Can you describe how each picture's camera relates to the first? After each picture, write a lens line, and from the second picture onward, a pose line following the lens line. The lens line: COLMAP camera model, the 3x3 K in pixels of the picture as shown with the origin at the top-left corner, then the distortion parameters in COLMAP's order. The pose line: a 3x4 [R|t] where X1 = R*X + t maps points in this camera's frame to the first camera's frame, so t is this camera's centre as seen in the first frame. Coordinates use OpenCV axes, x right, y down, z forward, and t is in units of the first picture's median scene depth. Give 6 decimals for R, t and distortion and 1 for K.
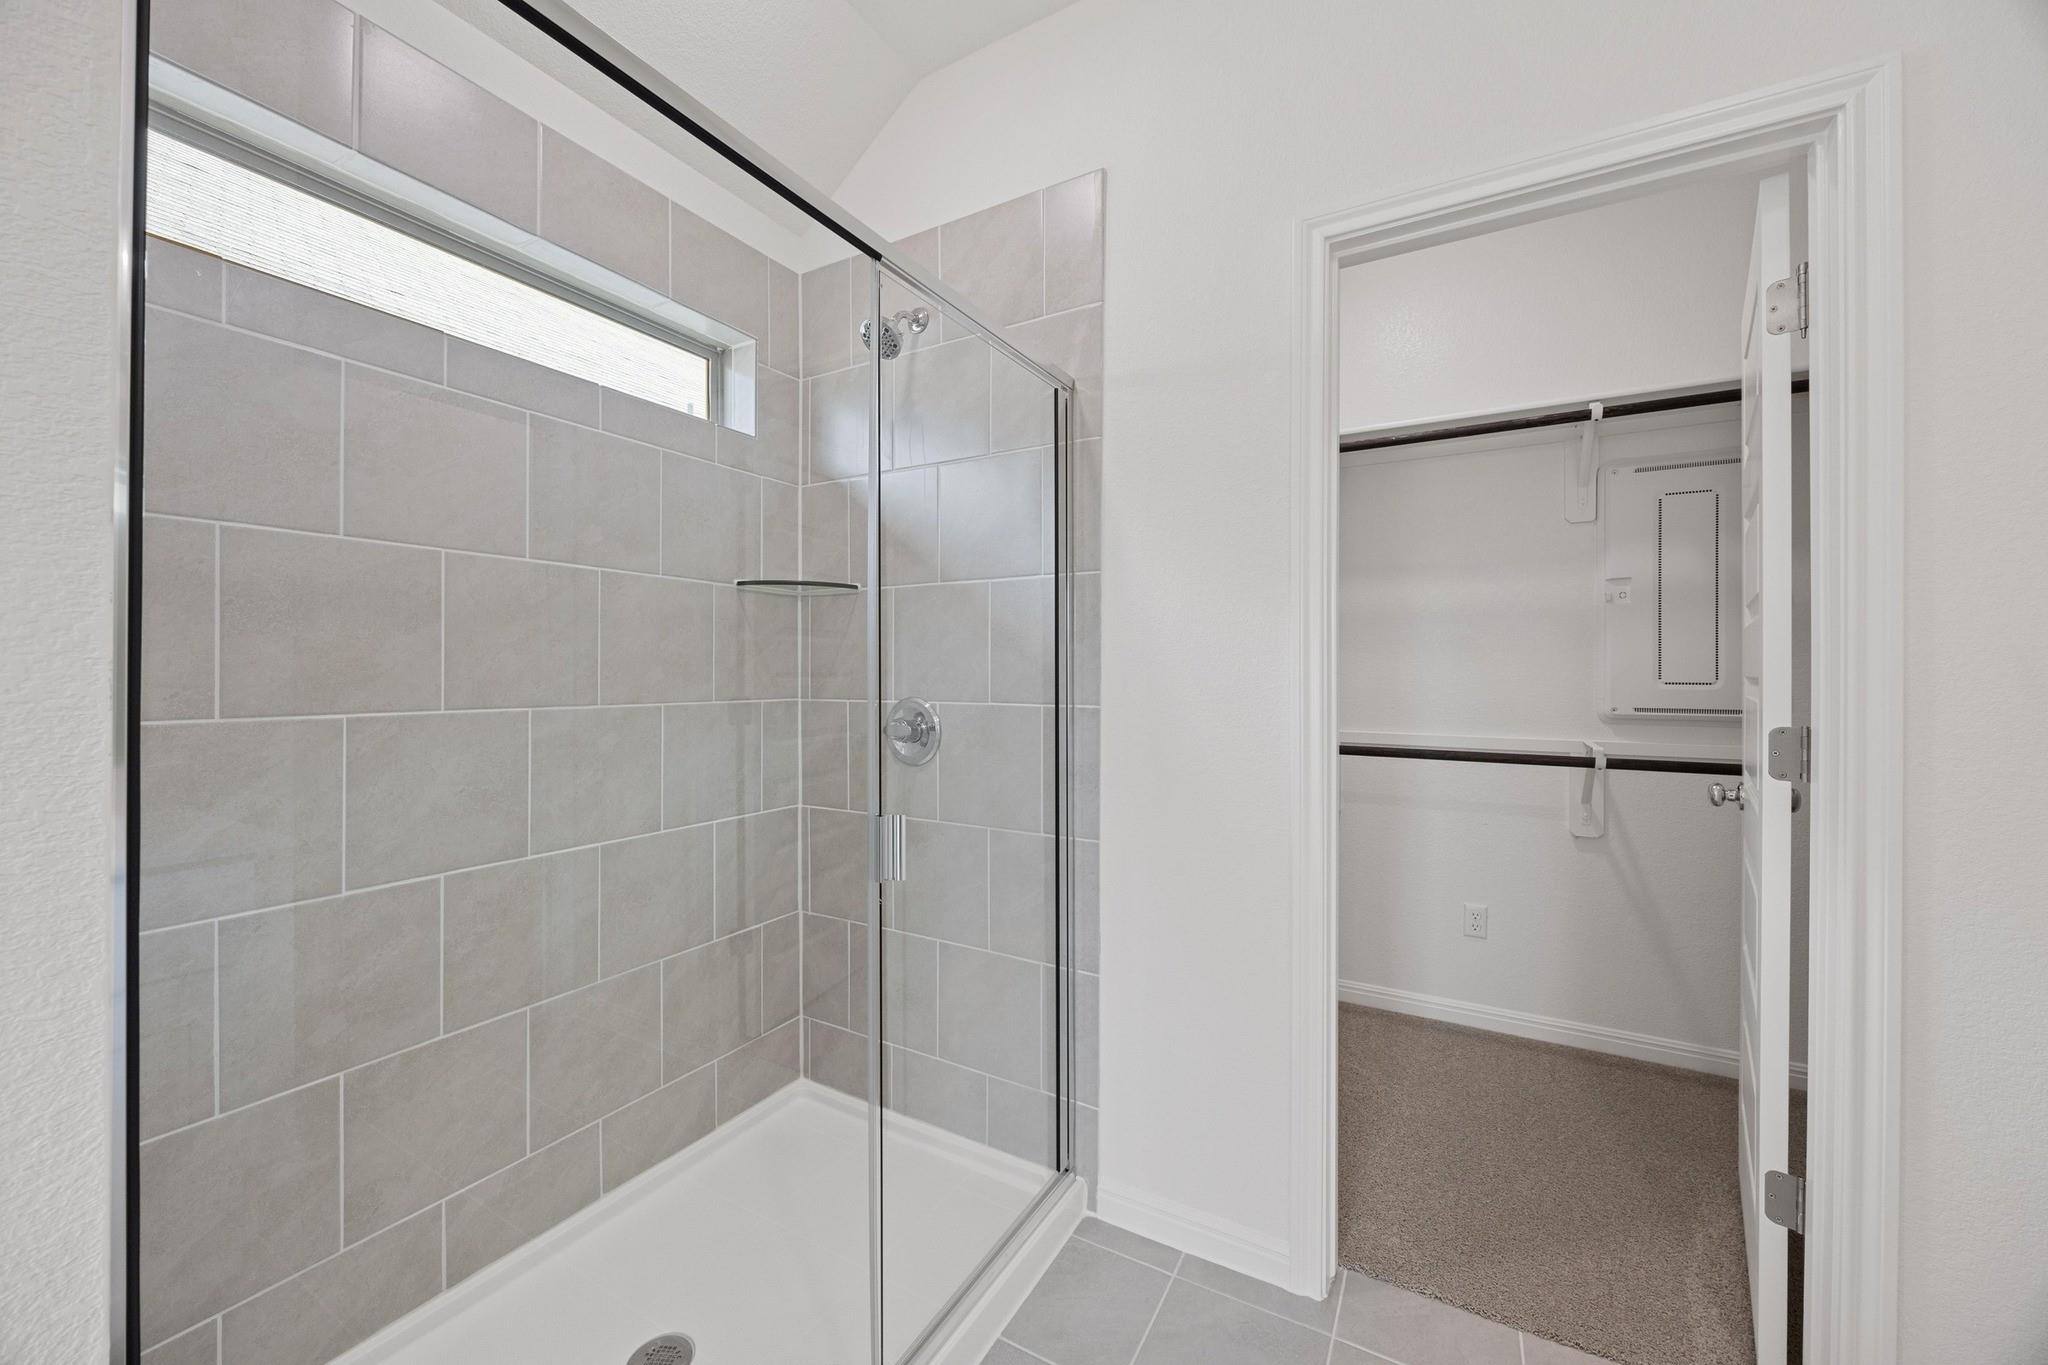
lens RADIAL K [[777.8, 0, 1017.8], [0, 777.8, 672.4], [0, 0, 1]] dist [0.001323, -0.000333]
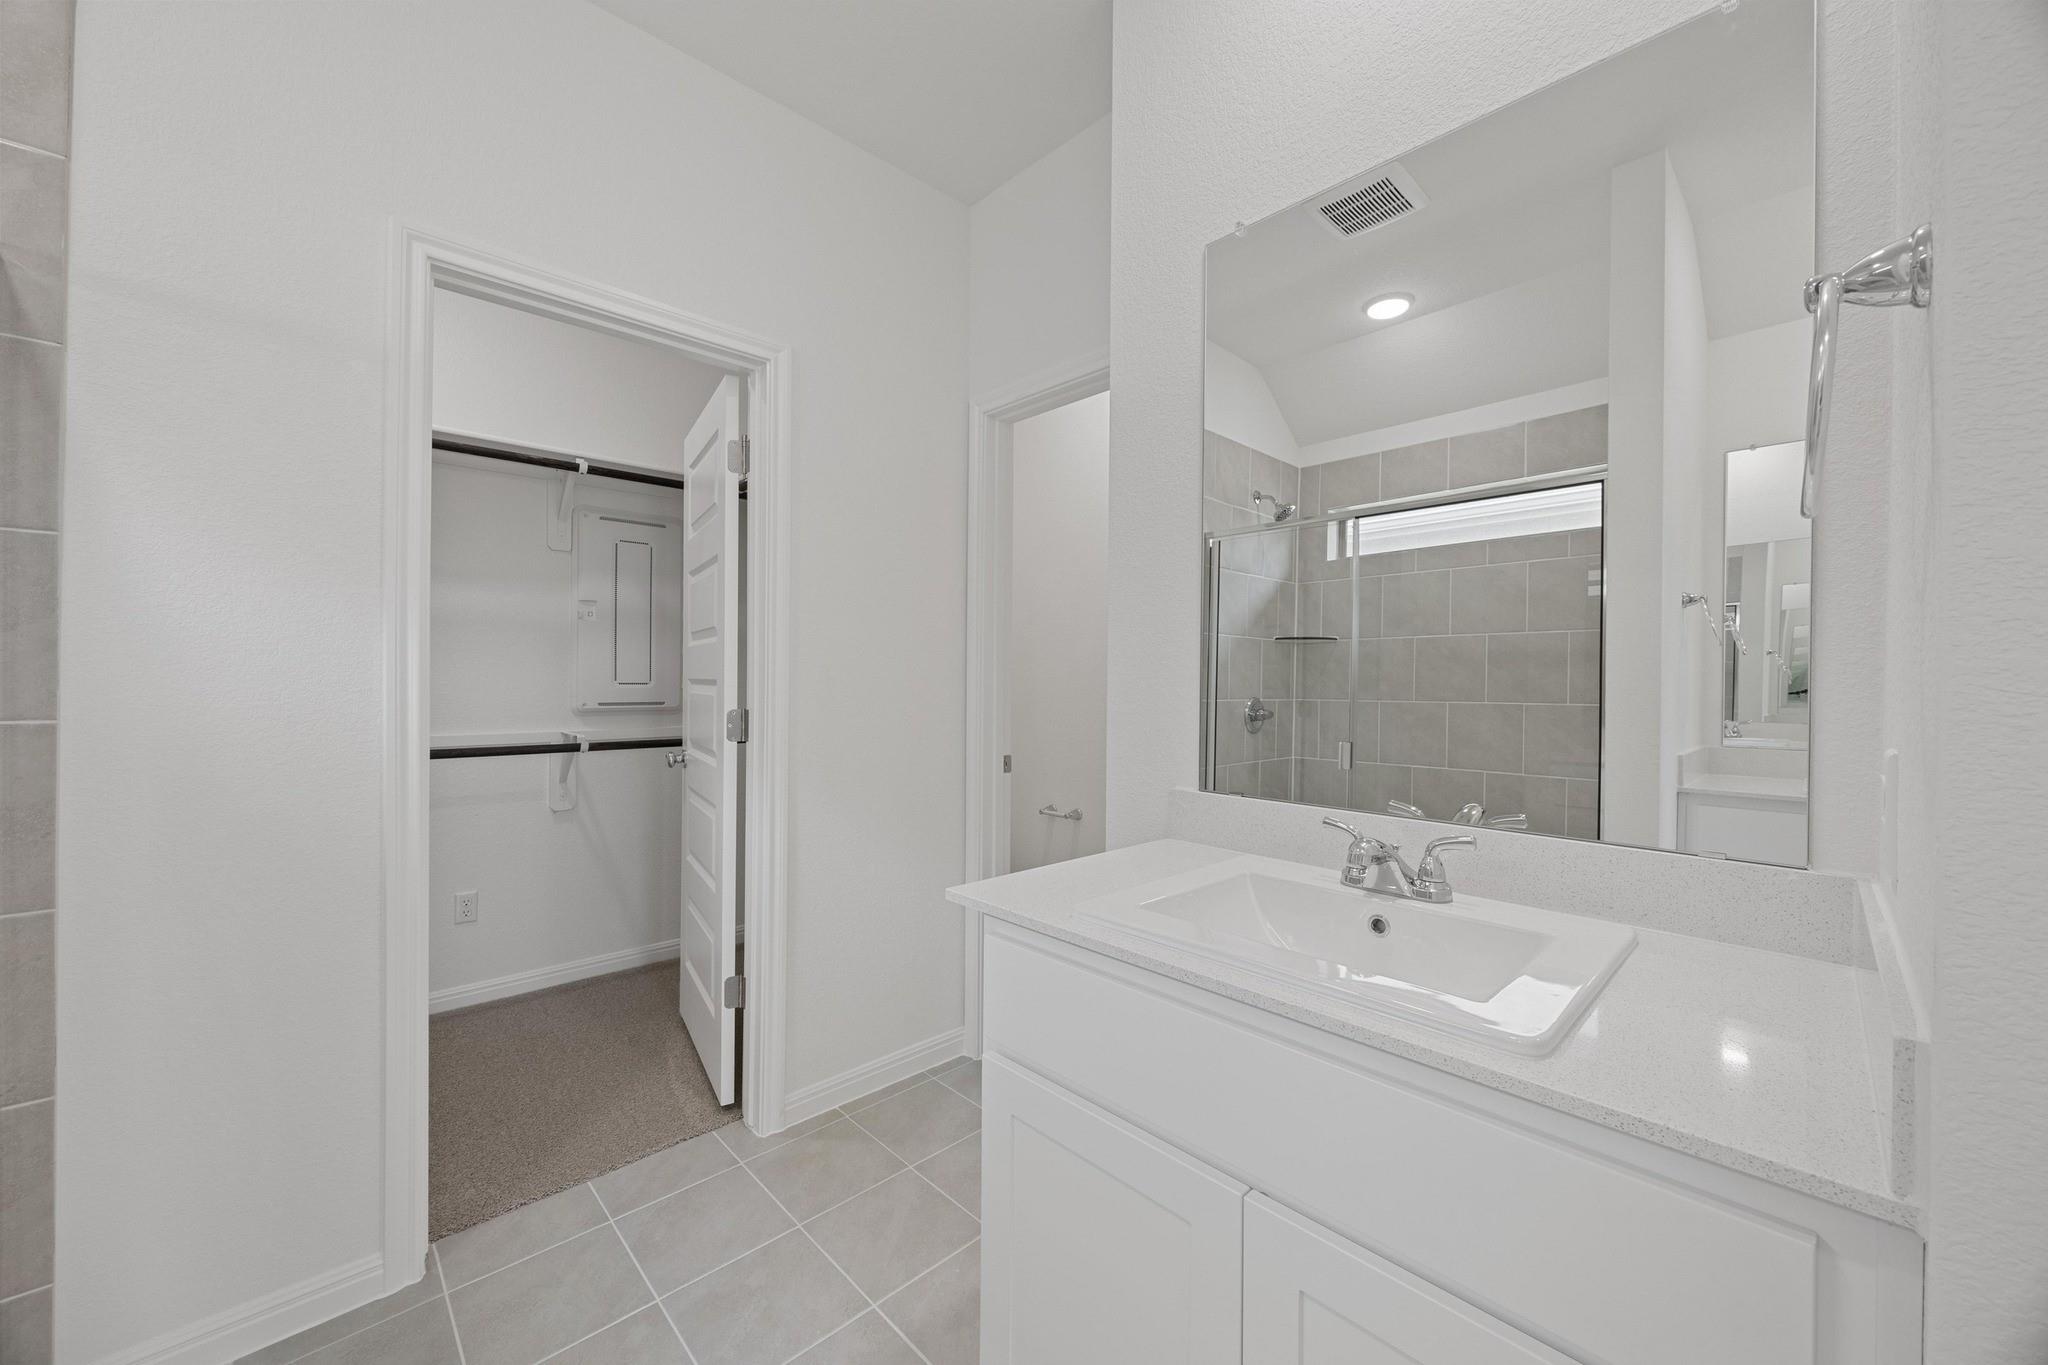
lens RADIAL K [[777.8, 0, 1018.1], [0, 777.8, 679.1], [0, 0, 1]] dist [0.001323, -0.000333]
pose [[0.293504, -0.000471, 0.955958, -0.235161], [-0.005012, 0.999985, 0.002031, 0.000152], [-0.955945, -0.005387, 0.293497, -0.037247]]
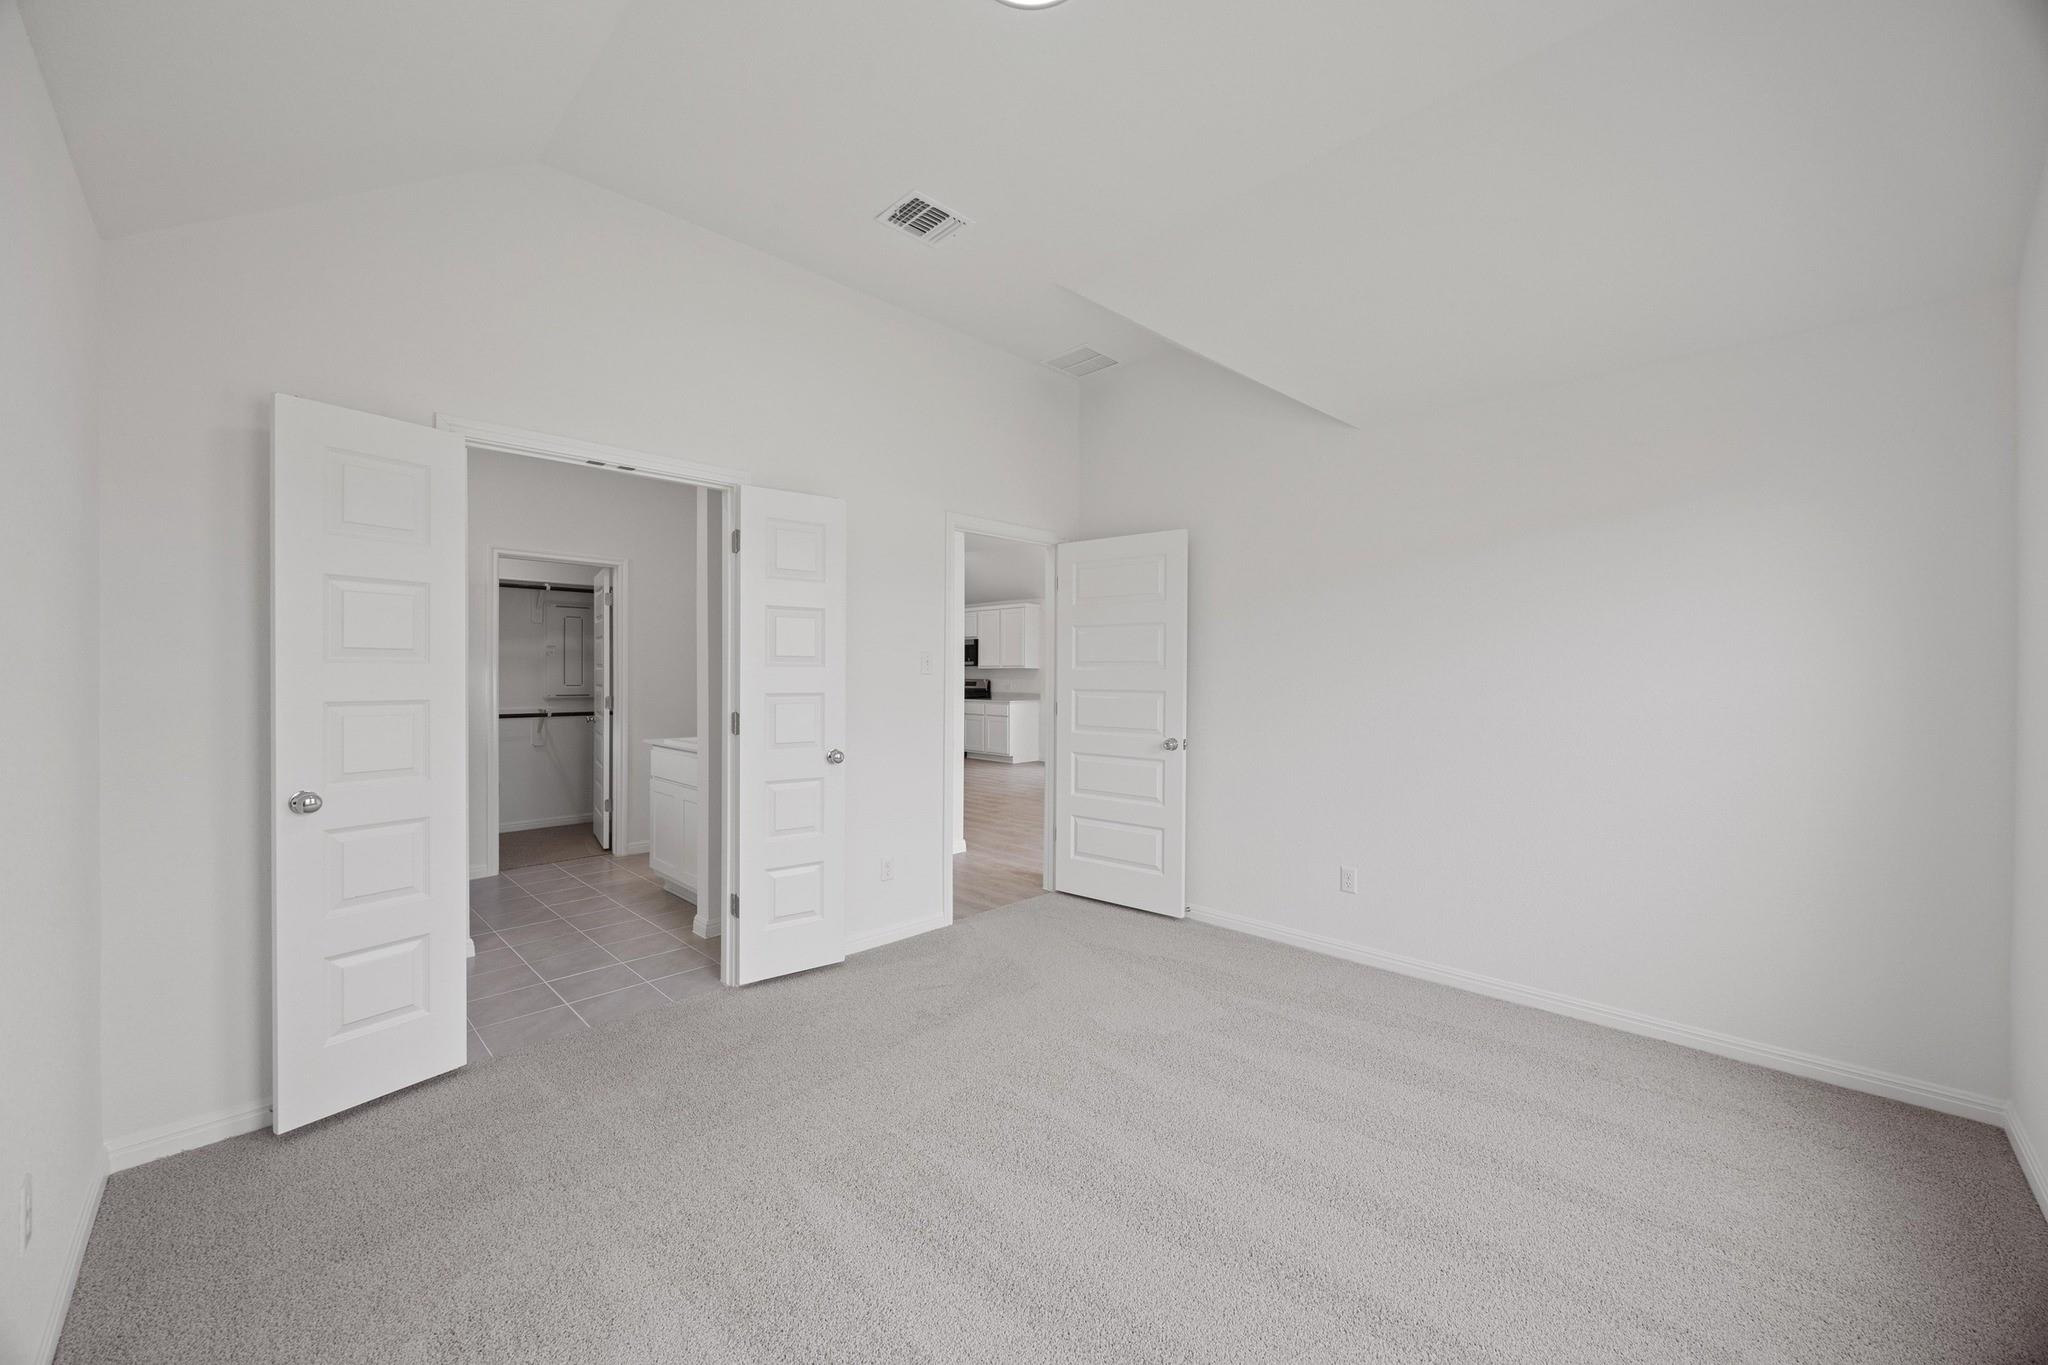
lens RADIAL K [[777.8, 0, 1023.2], [0, 777.8, 678.8], [0, 0, 1]] dist [0.001323, -0.000333]
pose [[0.256612, -0.006904, 0.966490, -1.421873], [-0.003409, 0.999962, 0.008048, -0.037582], [-0.966509, -0.005360, 0.256578, -1.276467]]
